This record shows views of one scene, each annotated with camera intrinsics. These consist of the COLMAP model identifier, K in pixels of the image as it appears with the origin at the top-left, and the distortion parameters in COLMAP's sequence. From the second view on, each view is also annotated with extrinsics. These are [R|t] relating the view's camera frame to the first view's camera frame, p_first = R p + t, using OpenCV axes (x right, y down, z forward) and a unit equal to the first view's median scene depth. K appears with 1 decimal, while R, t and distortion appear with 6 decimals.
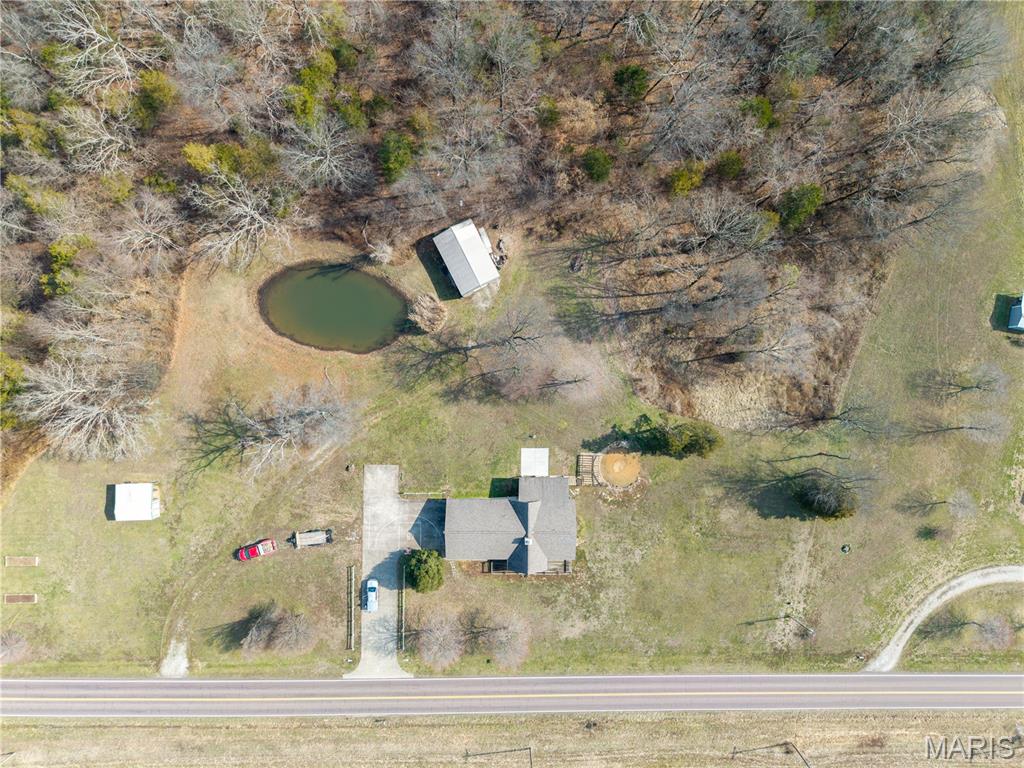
lens RADIAL K [[719.0, 0, 537.8], [0, 719.0, 389.5], [0, 0, 1]] dist [0.066677, -0.212420]
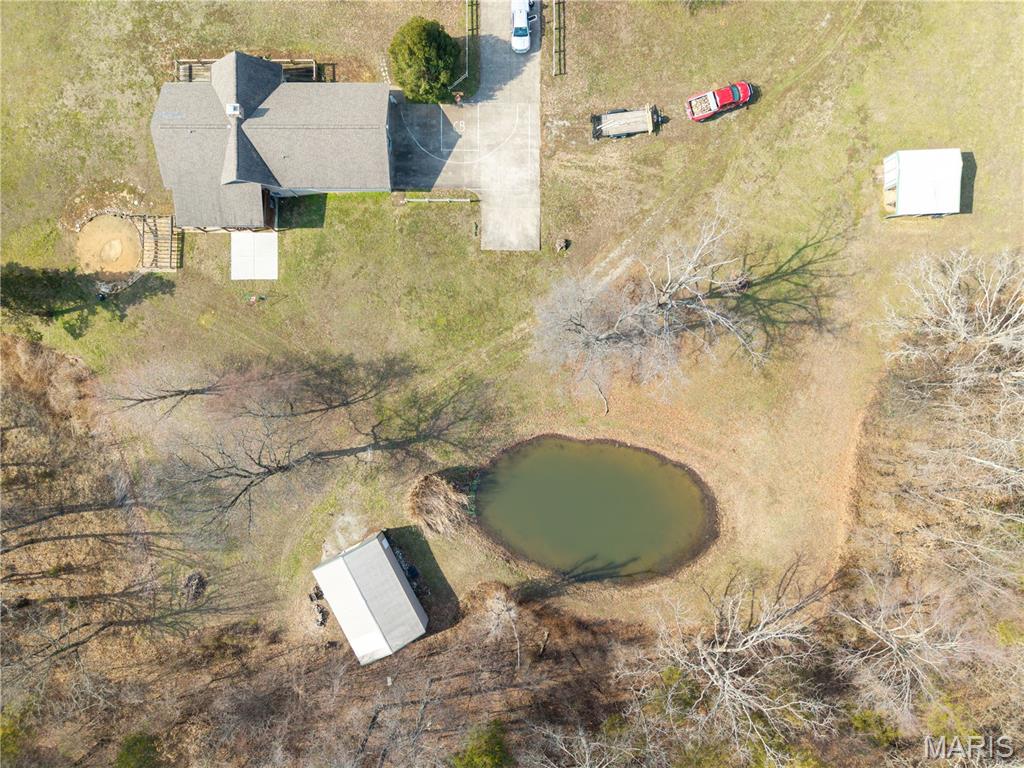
lens RADIAL K [[696.2, 0, 512.0], [0, 696.2, 384.0], [0, 0, 1]] dist [-0.001702, -0.003827]
pose [[-0.999751, 0.008816, -0.020477, -0.203528], [-0.008051, -0.999278, -0.037144, 0.015861], [-0.020790, -0.036970, 0.999100, 0.423081]]
